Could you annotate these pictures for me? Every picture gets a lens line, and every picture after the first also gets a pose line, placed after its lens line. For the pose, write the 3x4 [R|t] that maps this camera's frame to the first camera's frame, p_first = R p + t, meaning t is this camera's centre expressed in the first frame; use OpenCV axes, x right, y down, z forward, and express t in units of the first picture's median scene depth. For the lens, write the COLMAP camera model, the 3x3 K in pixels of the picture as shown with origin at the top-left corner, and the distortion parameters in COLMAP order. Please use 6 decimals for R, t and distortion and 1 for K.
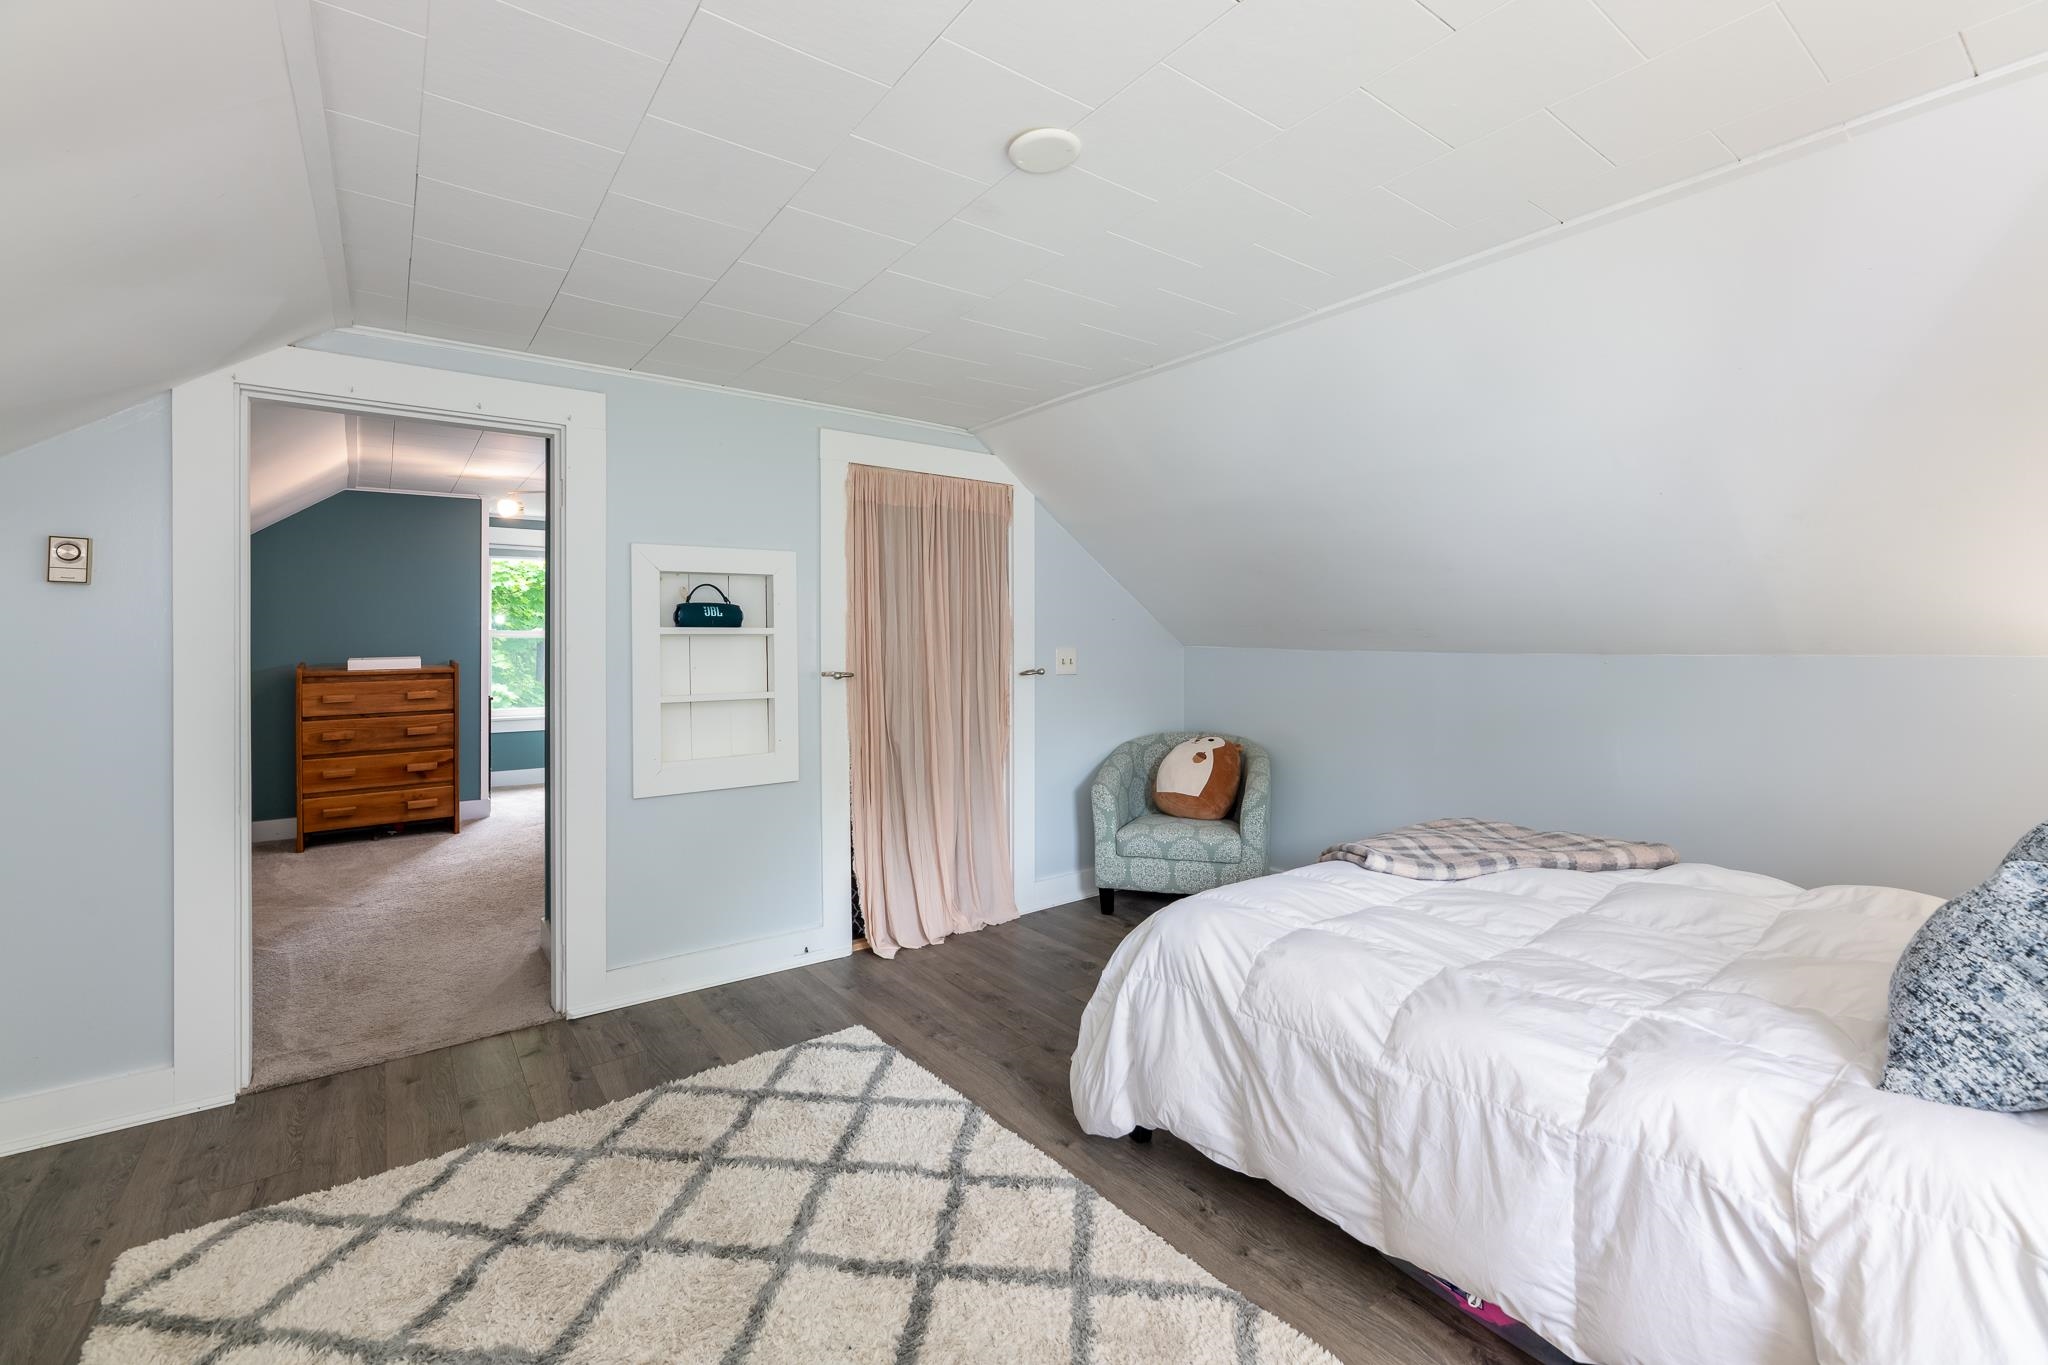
lens RADIAL K [[863.9, 0, 1028.0], [0, 863.9, 636.0], [0, 0, 1]] dist [-0.011024, 0.000000]
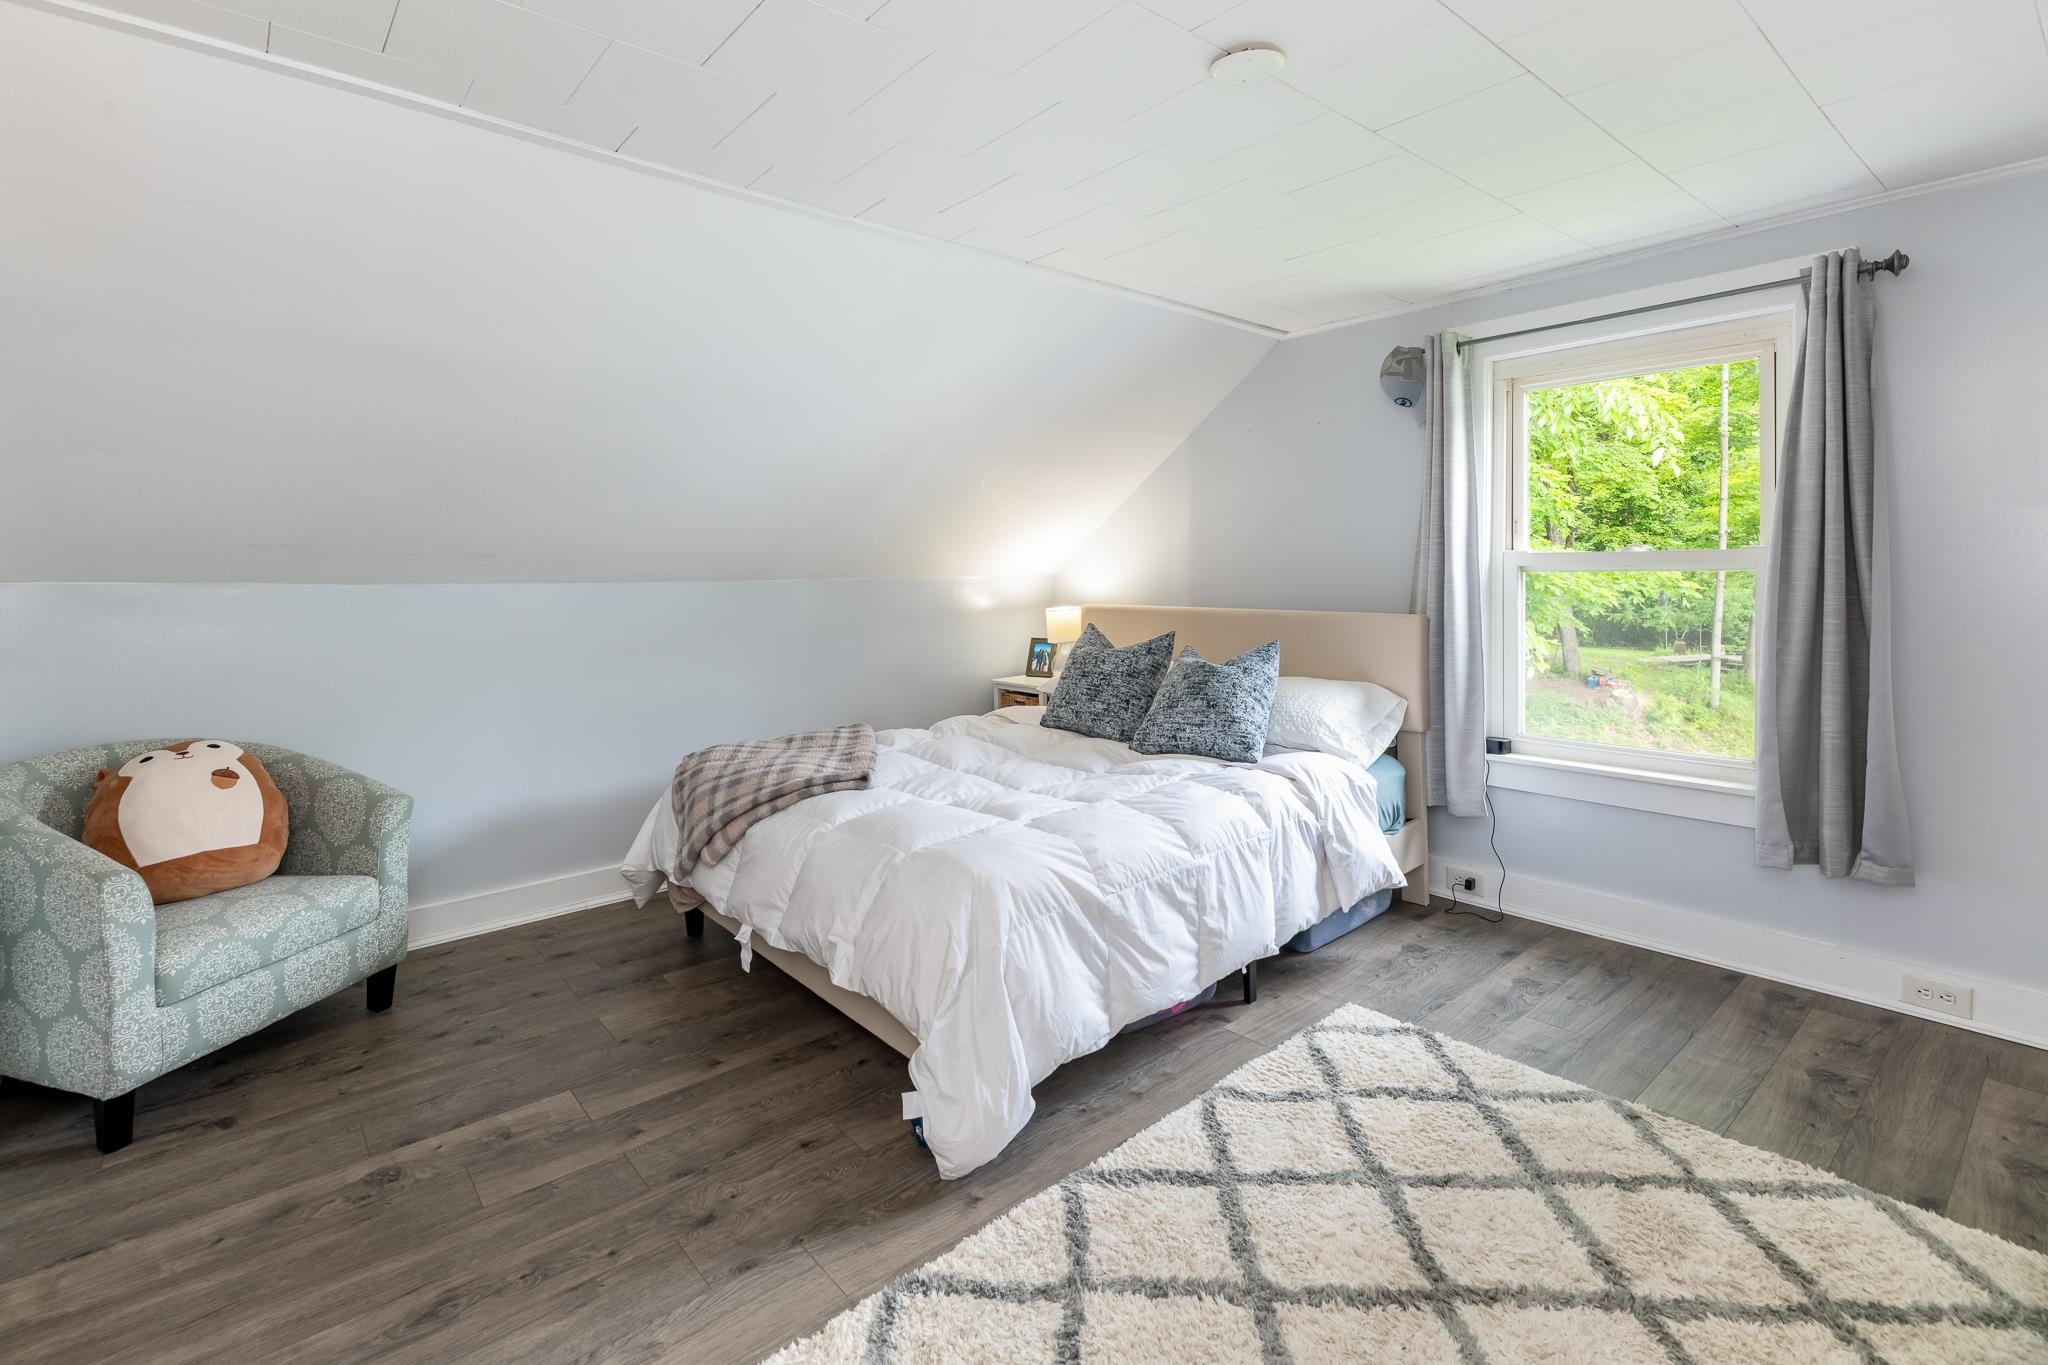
lens RADIAL K [[926.8, 0, 994.7], [0, 926.8, 596.3], [0, 0, 1]] dist [-0.013735, -0.000226]
pose [[-0.029610, -0.024033, 0.999273, -0.832495], [0.007414, 0.999678, 0.024262, 0.027287], [-0.999534, 0.008127, -0.029422, 1.076761]]
